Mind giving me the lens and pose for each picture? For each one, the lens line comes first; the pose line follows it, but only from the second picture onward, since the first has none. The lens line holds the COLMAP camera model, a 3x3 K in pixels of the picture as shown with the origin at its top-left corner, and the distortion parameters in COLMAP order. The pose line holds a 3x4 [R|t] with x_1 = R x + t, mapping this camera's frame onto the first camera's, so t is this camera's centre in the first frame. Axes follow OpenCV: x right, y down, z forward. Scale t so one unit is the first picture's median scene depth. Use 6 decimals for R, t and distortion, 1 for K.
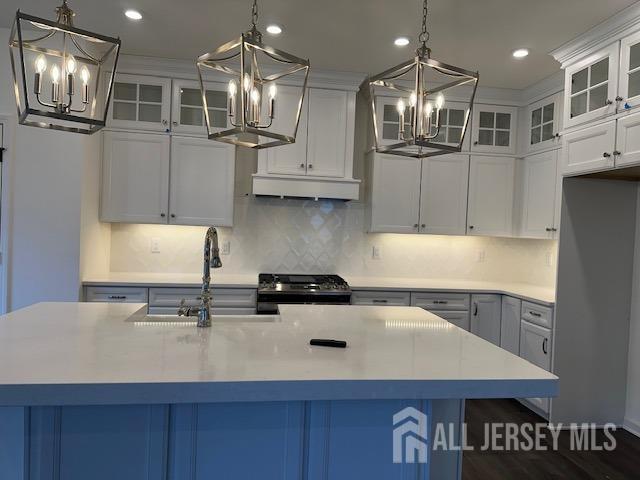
lens RADIAL K [[456.3, 0, 320.1], [0, 456.3, 237.7], [0, 0, 1]] dist [0.049889, -0.072314]
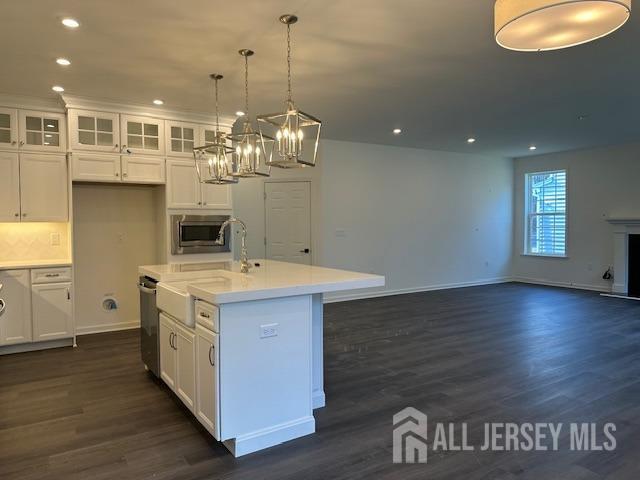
lens RADIAL K [[456.3, 0, 328.9], [0, 456.3, 238.5], [0, 0, 1]] dist [0.049889, -0.072314]
pose [[-0.439713, -0.068717, 0.895506, -1.034096], [0.000941, 0.997033, 0.076970, -0.048181], [-0.898138, 0.034687, -0.438343, 0.767689]]
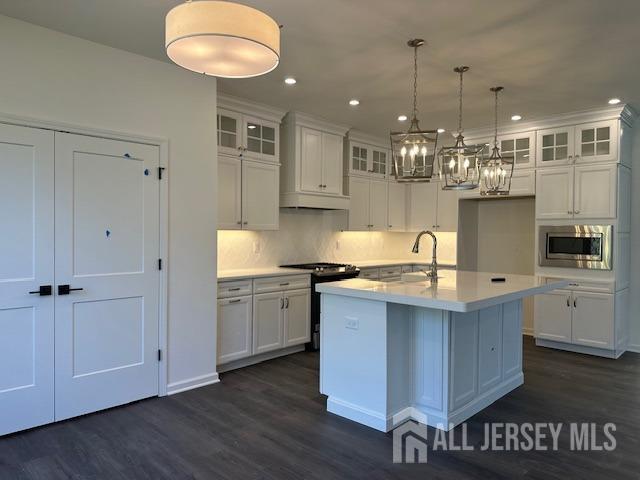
lens RADIAL K [[456.3, 0, 324.0], [0, 456.3, 239.0], [0, 0, 1]] dist [0.049889, -0.072314]
pose [[0.787248, -0.042680, 0.615157, -0.921427], [0.031975, 0.999085, 0.028396, -0.032223], [-0.615807, -0.002685, 0.787893, -0.130200]]
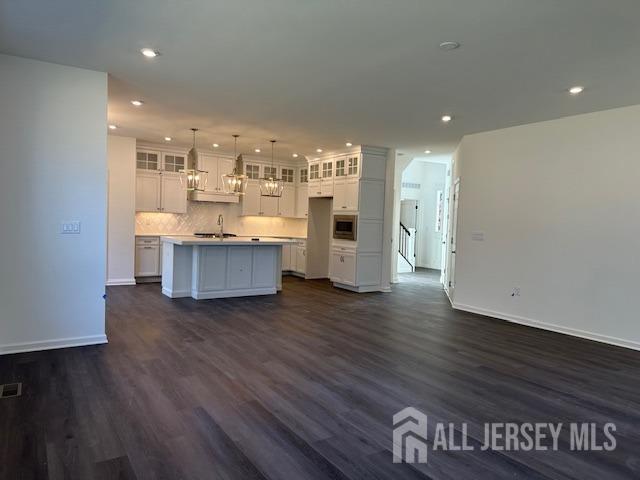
lens RADIAL K [[456.3, 0, 334.1], [0, 456.3, 253.6], [0, 0, 1]] dist [0.049889, -0.072314]
pose [[0.896819, -0.039723, 0.440611, -0.583254], [0.006871, 0.997091, 0.075906, 0.009793], [-0.442345, -0.065046, 0.894483, -1.570646]]
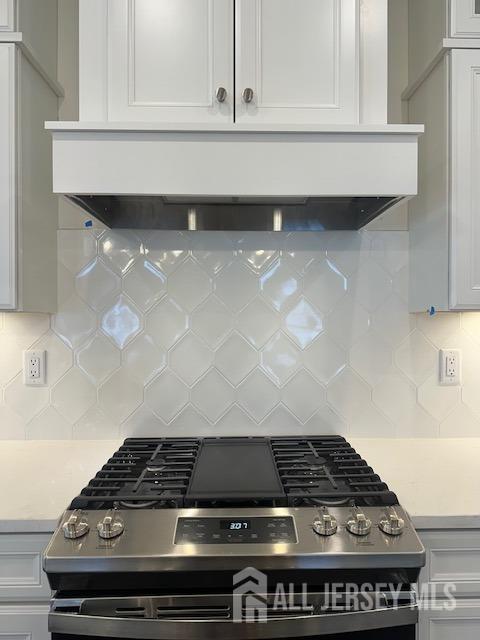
lens RADIAL K [[456.3, 0, 238.8], [0, 456.3, 326.4], [0, 0, 1]] dist [0.049889, -0.072314]
pose [[0.991668, -0.034090, -0.124231, 0.005506], [0.032436, 0.999357, -0.015312, 0.000226], [0.124673, 0.011155, 0.992135, 0.708211]]
